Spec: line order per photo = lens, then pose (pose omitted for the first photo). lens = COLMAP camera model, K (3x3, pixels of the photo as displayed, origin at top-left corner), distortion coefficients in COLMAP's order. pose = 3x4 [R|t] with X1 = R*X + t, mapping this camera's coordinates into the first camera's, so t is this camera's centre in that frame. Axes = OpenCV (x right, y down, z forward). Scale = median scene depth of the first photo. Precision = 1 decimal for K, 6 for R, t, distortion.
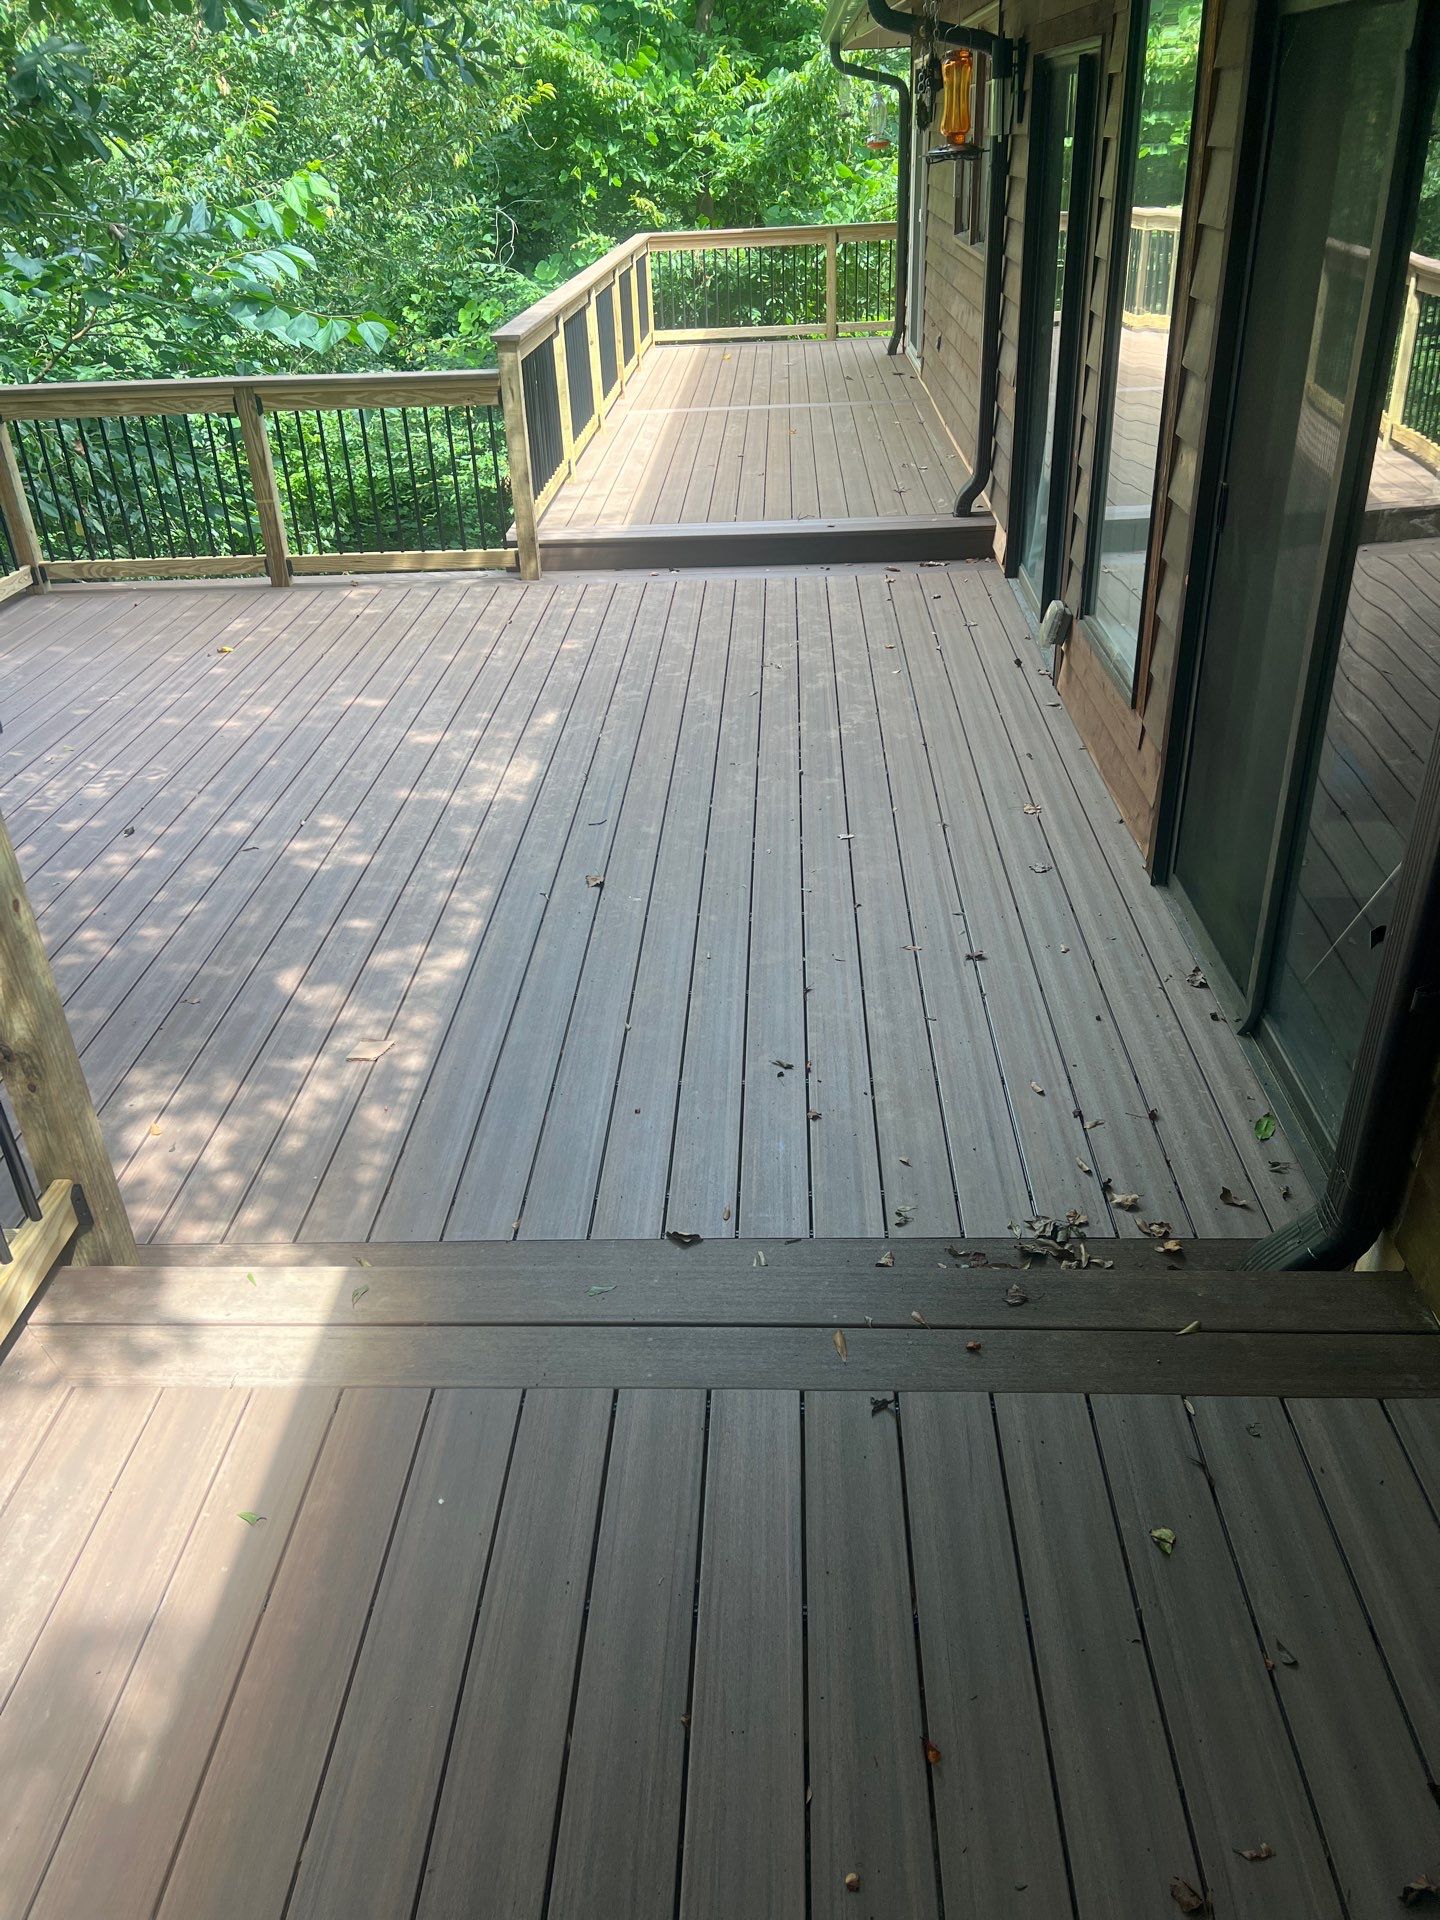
lens RADIAL K [[1443.7, 0, 720.0], [0, 1443.7, 960.0], [0, 0, 1]] dist [0.065883, -0.091429]
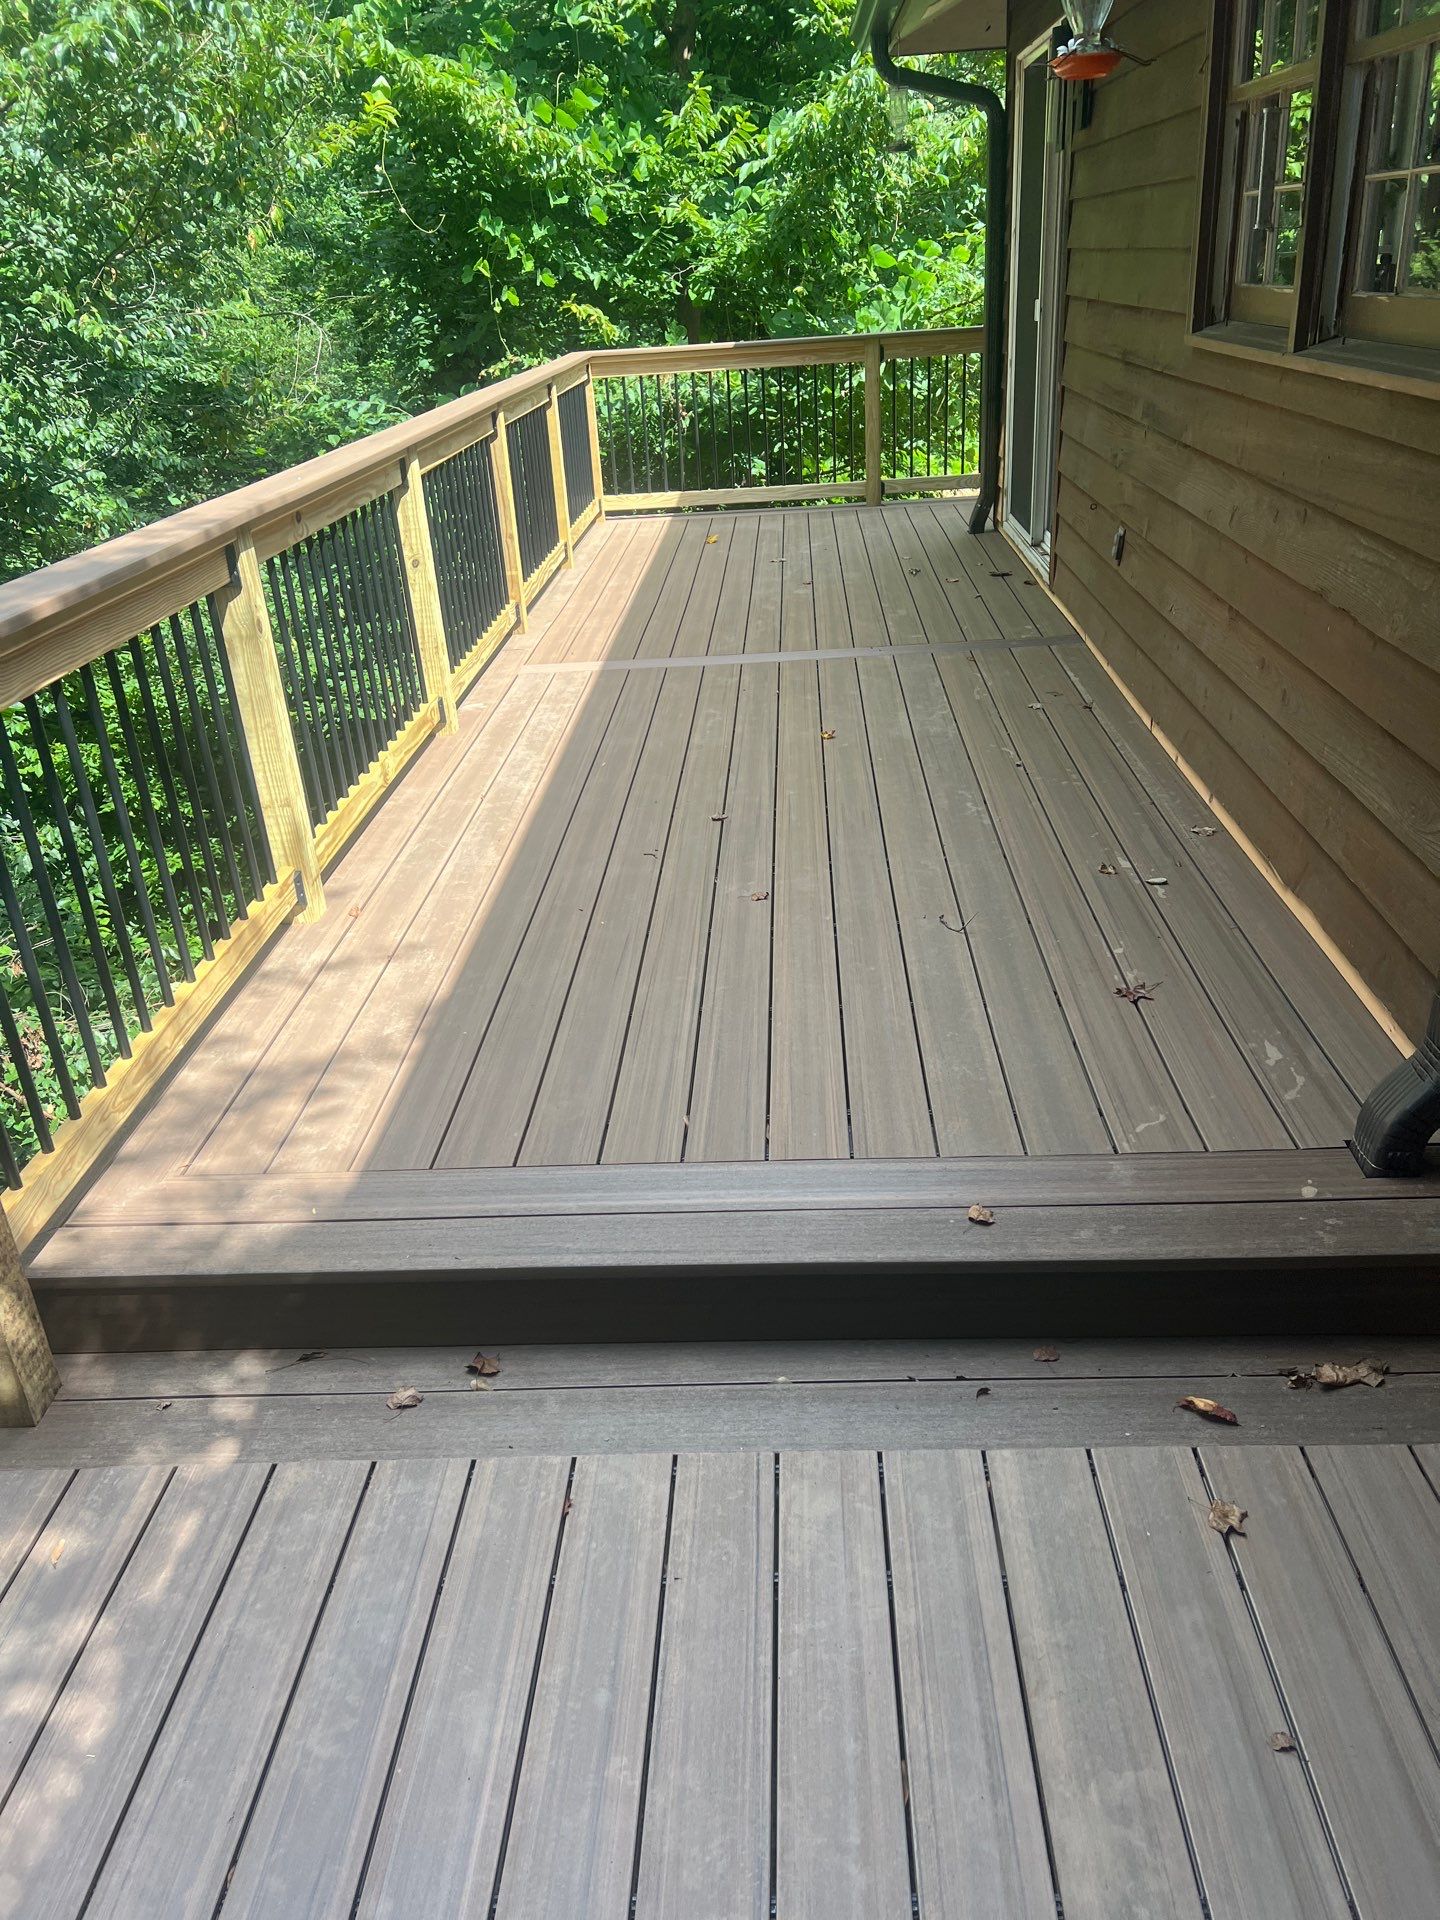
lens RADIAL K [[1436.4, 0, 720.0], [0, 1436.4, 960.0], [0, 0, 1]] dist [0.059681, -0.106499]
pose [[0.999778, -0.015620, -0.014172, 0.013397], [0.014648, 0.997694, -0.066271, -0.178391], [0.015175, 0.066049, 0.997701, 0.363359]]
